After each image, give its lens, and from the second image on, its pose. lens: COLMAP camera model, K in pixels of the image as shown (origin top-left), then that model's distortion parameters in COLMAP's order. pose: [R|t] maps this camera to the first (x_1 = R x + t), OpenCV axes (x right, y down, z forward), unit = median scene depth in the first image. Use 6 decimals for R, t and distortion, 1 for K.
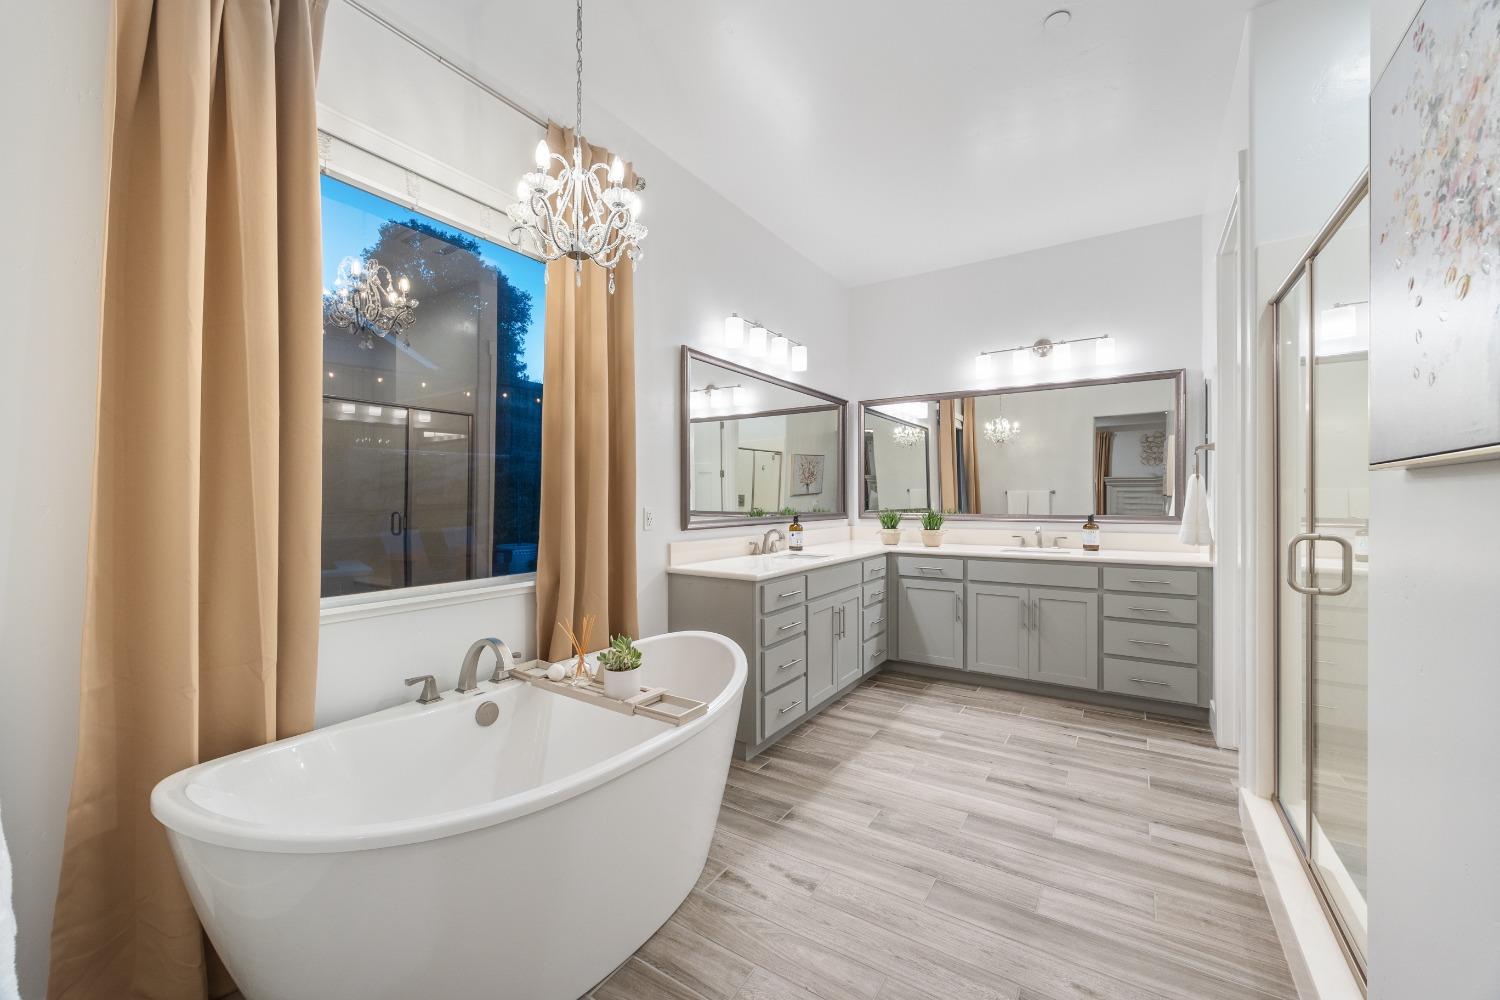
lens RADIAL K [[568.6, 0, 743.5], [0, 568.6, 490.5], [0, 0, 1]] dist [-0.000091, 0.000015]
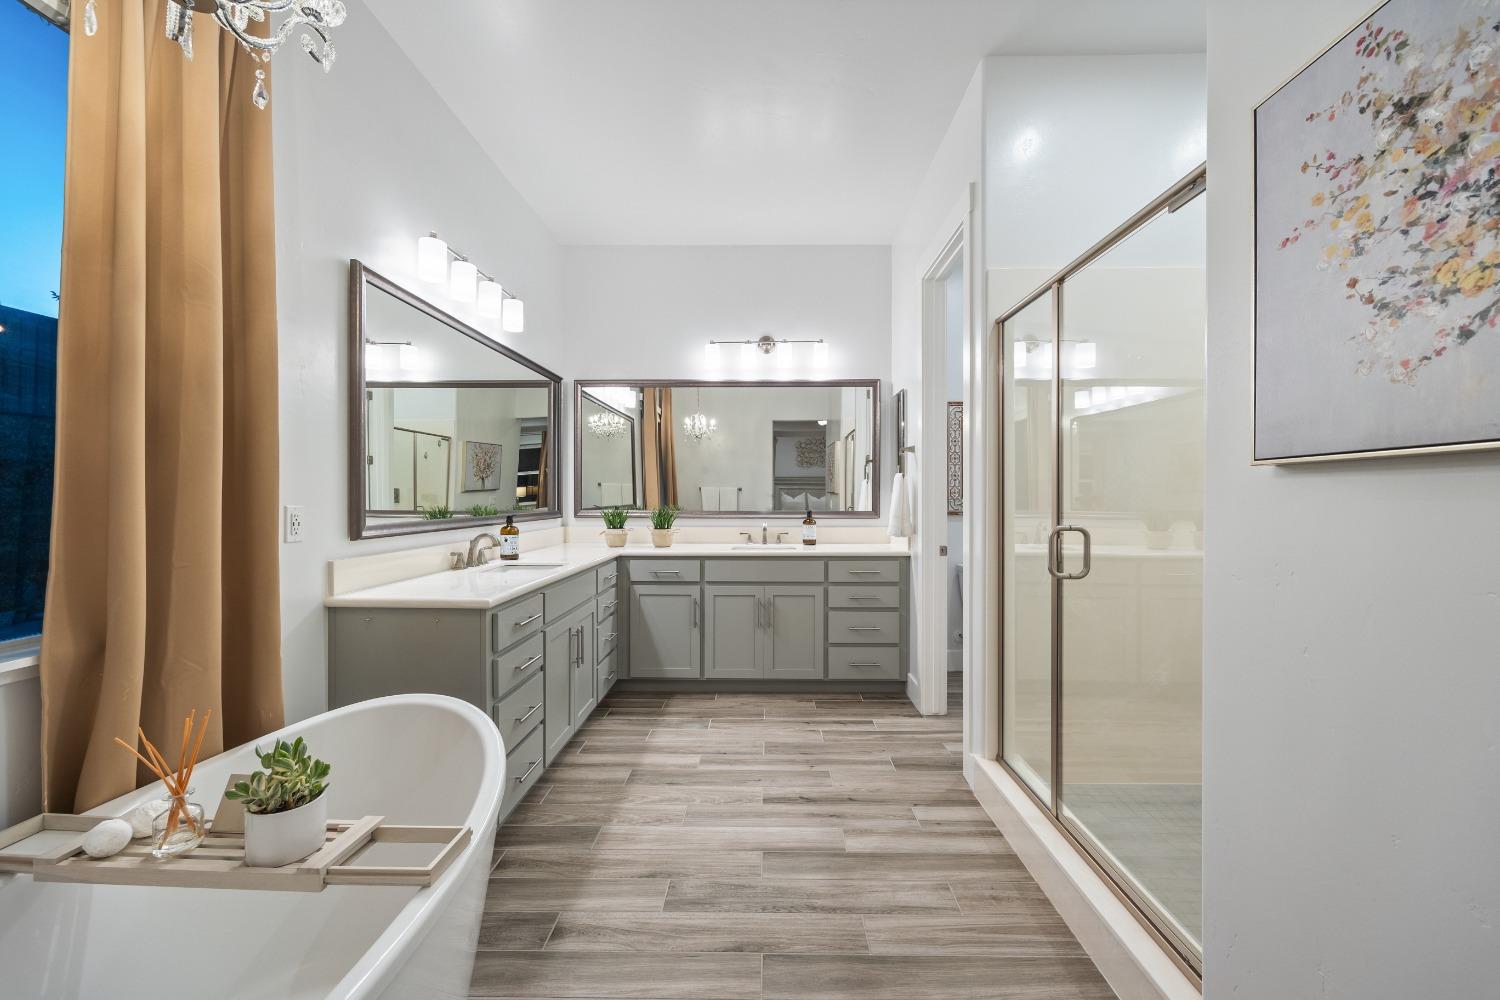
lens RADIAL K [[603.5, 0, 755.1], [0, 603.5, 493.4], [0, 0, 1]] dist [-0.001592, 0.000467]
pose [[0.849543, 0.005440, 0.527492, -0.078743], [-0.011394, 0.999903, 0.008040, 0.005073], [-0.527396, -0.012841, 0.849522, 0.158268]]
